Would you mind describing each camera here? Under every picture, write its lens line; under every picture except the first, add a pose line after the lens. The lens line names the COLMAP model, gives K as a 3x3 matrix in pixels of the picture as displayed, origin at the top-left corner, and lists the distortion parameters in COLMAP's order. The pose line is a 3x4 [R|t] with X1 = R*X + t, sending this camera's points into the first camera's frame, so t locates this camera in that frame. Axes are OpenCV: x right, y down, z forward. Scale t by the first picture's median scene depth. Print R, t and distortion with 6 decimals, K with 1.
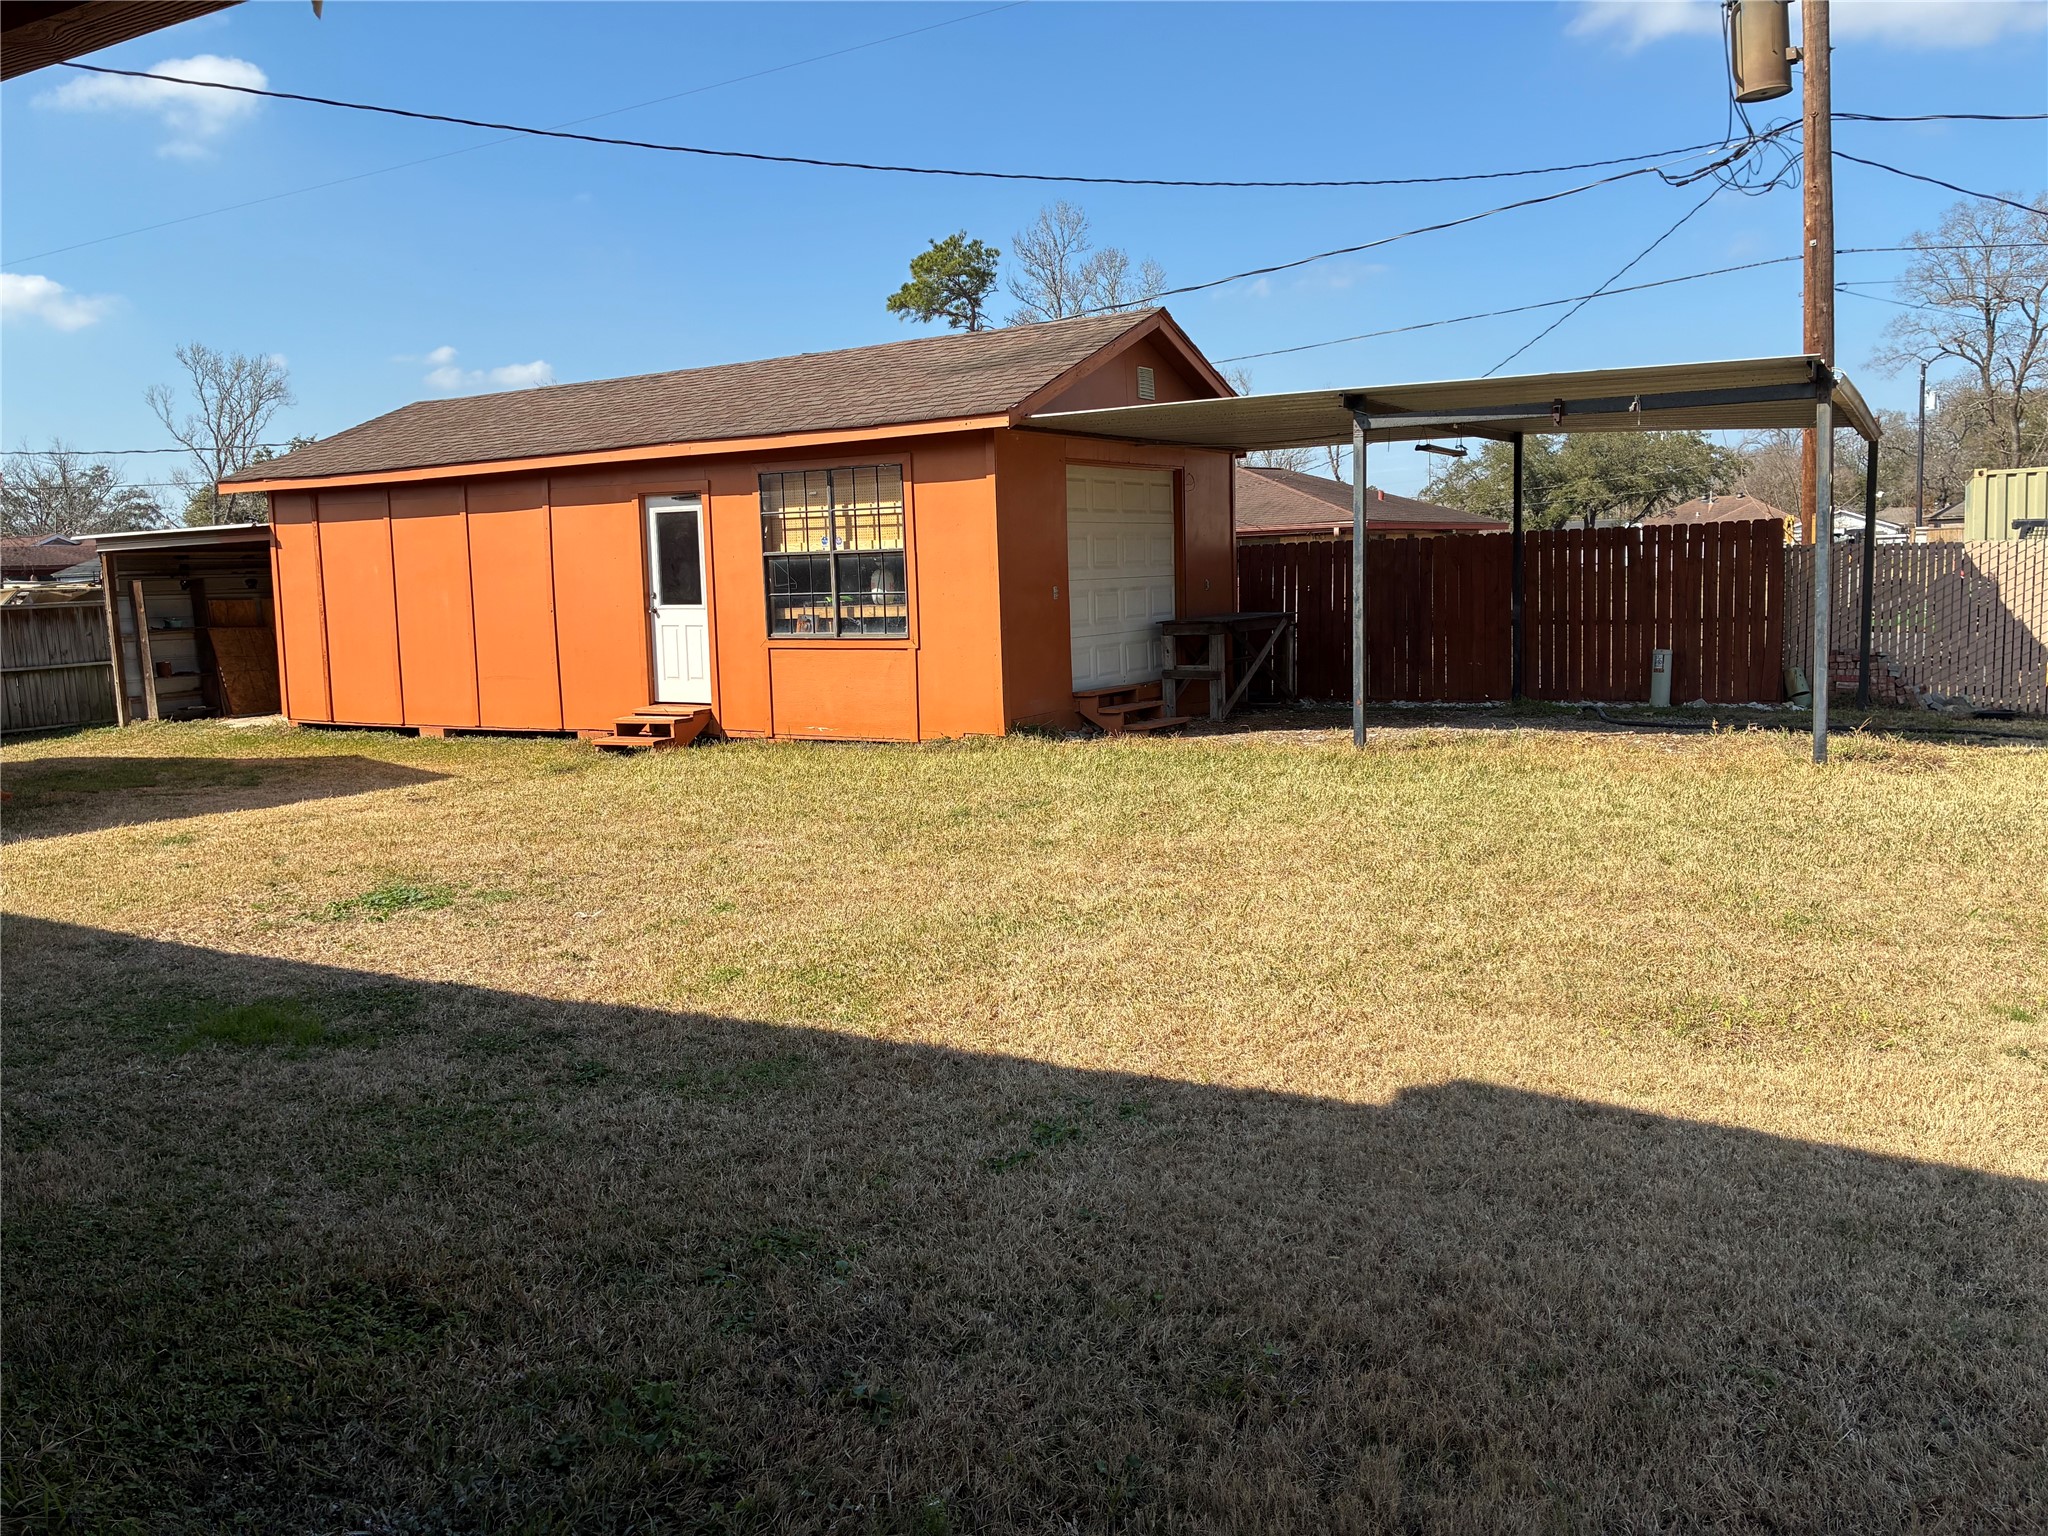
lens RADIAL K [[1547.2, 0, 1024.0], [0, 1547.2, 768.0], [0, 0, 1]] dist [0.043272, -0.038441]
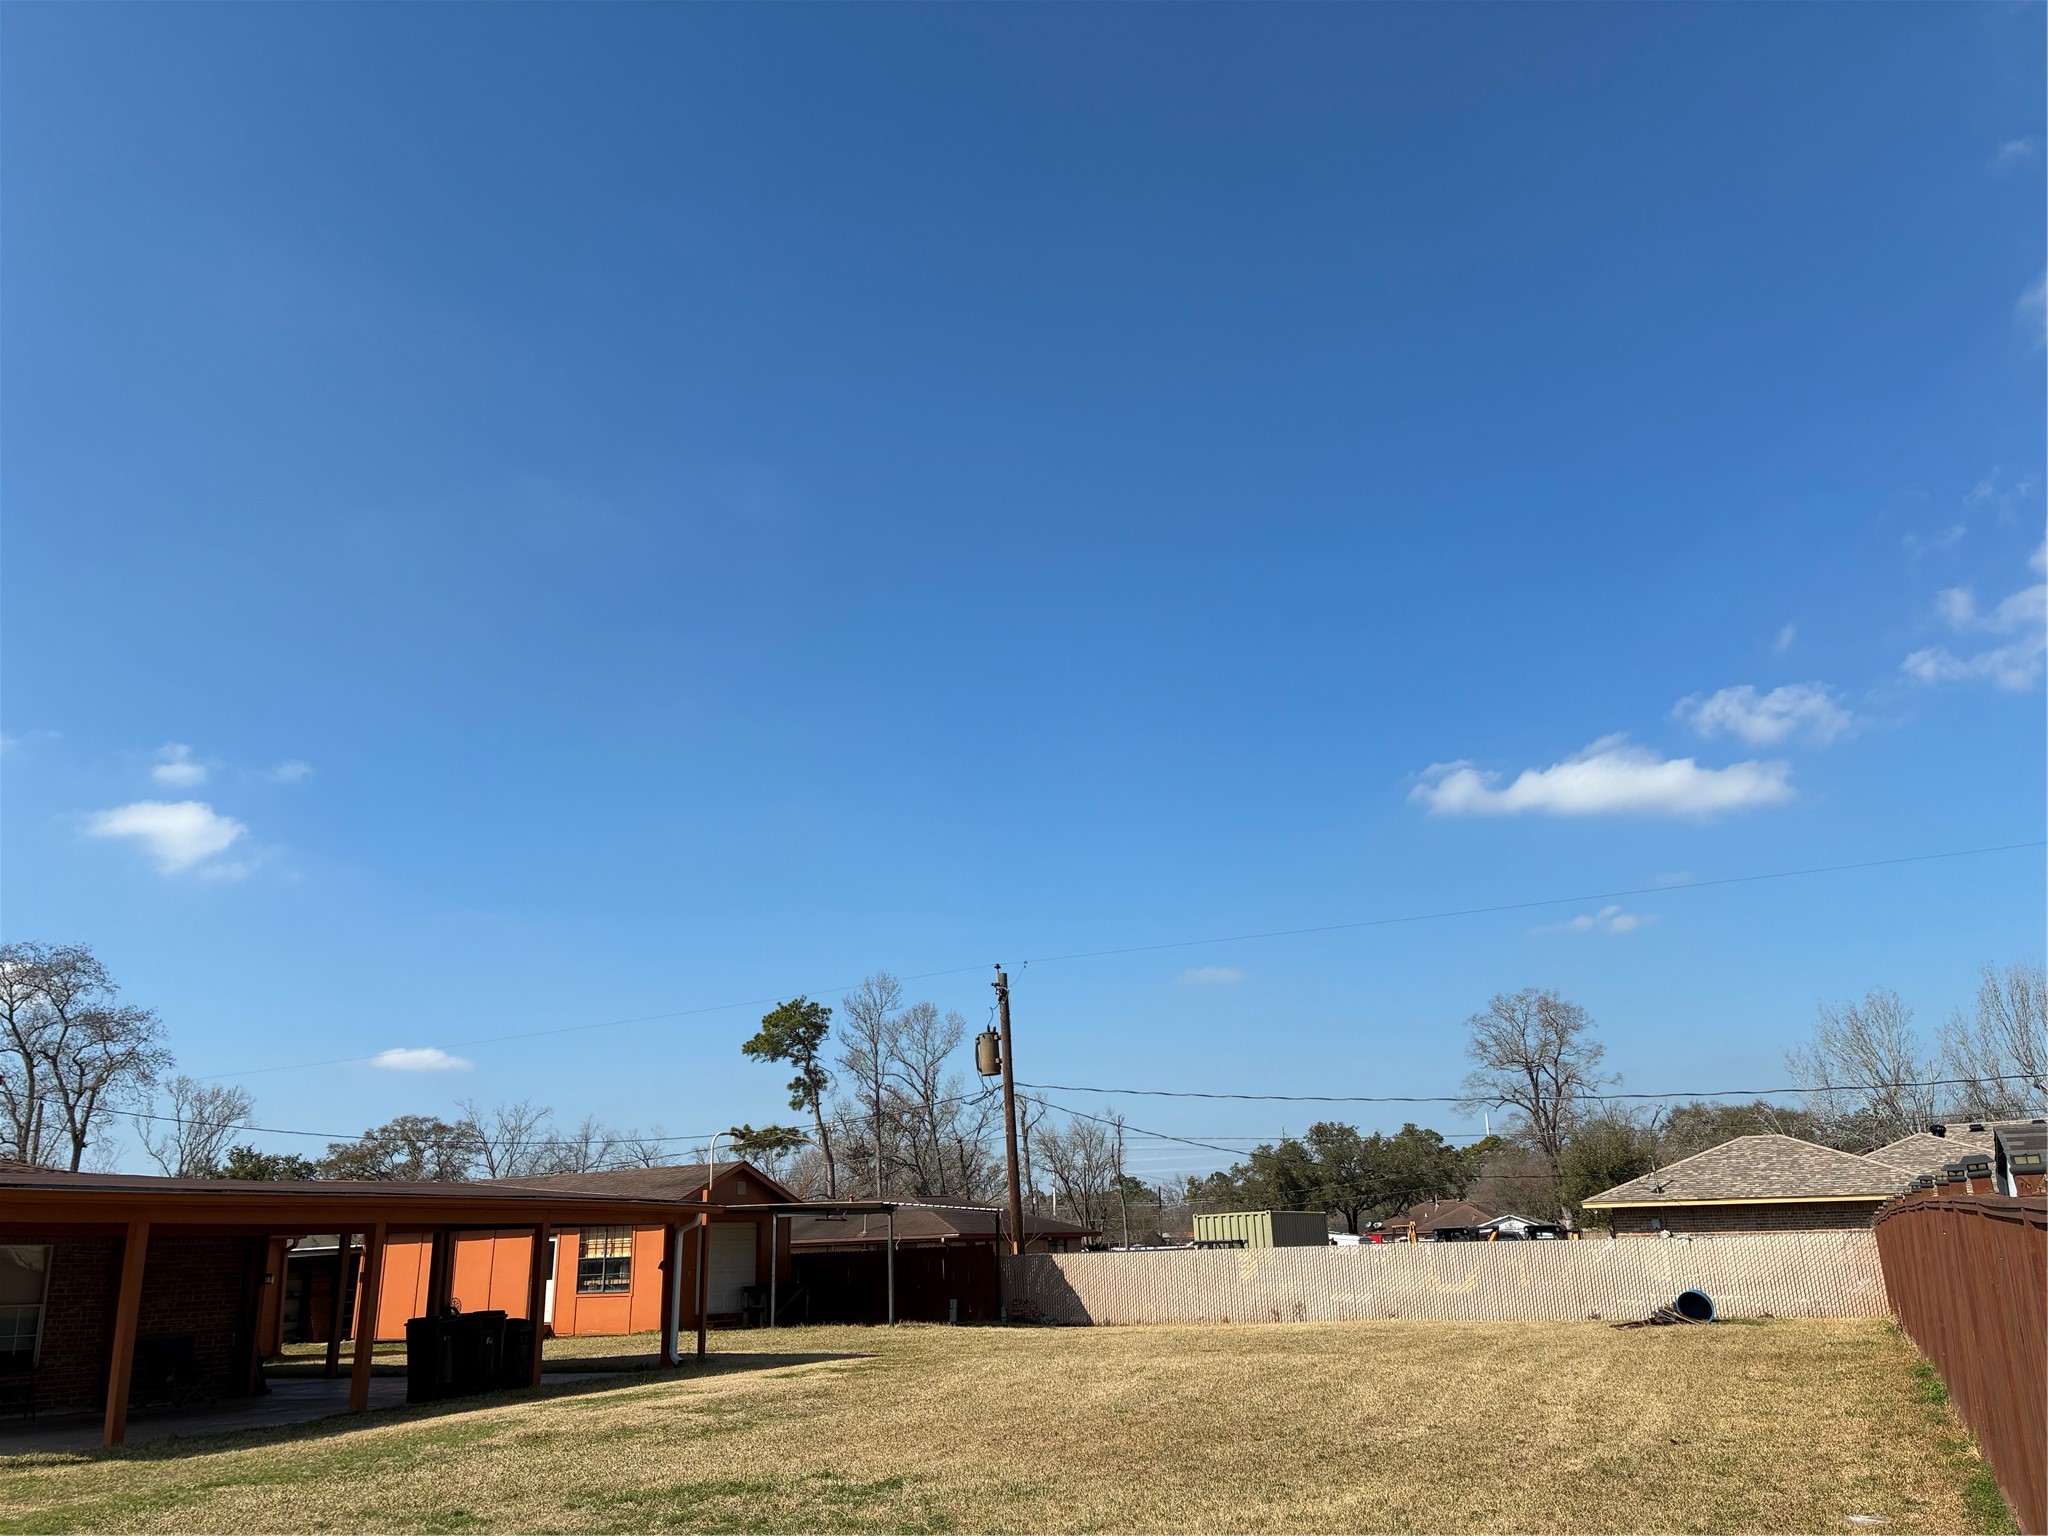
lens RADIAL K [[1547.2, 0, 1024.0], [0, 1547.2, 768.0], [0, 0, 1]] dist [0.043272, -0.038441]
pose [[0.998223, 0.018175, 0.056752, 0.081230], [0.007357, 0.907481, -0.420029, 0.042671], [-0.059135, 0.419700, 0.905734, -0.344412]]
